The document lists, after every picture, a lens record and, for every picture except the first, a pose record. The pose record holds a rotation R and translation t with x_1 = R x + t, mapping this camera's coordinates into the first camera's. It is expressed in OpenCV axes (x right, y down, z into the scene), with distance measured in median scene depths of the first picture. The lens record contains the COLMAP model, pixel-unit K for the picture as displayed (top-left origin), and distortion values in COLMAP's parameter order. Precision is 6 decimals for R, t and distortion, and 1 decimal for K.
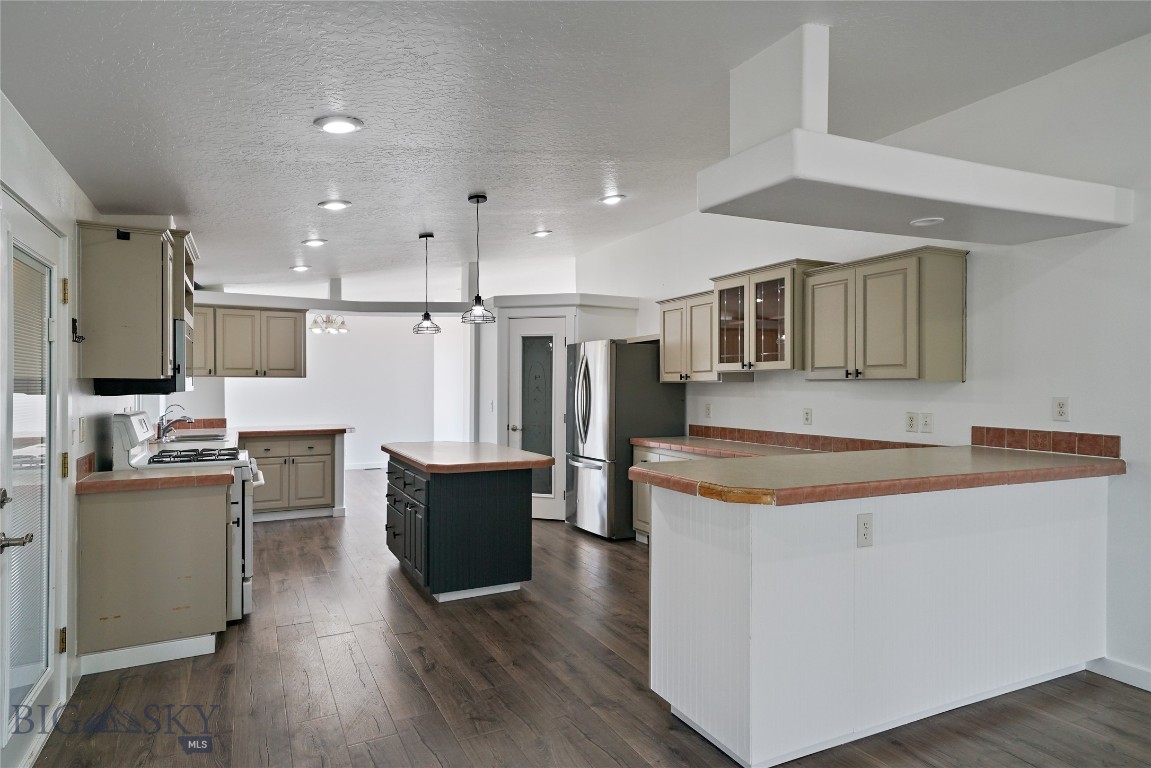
lens RADIAL K [[661.8, 0, 566.9], [0, 661.8, 386.0], [0, 0, 1]] dist [0.048601, 0.000455]
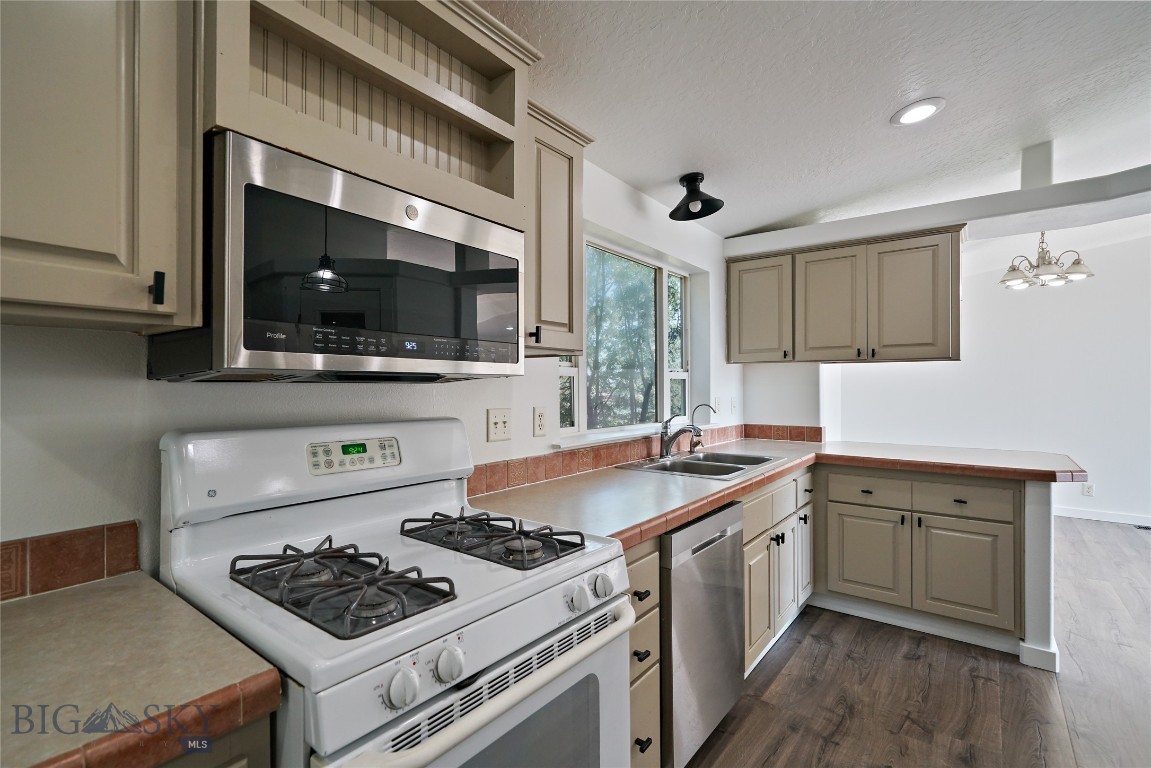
lens RADIAL K [[519.6, 0, 573.8], [0, 519.6, 388.1], [0, 0, 1]] dist [0.017086, -0.000213]
pose [[0.428299, 0.007472, -0.903606, -0.156154], [-0.003973, 0.999972, 0.006386, 0.008303], [0.903628, 0.000855, 0.428317, 0.568312]]
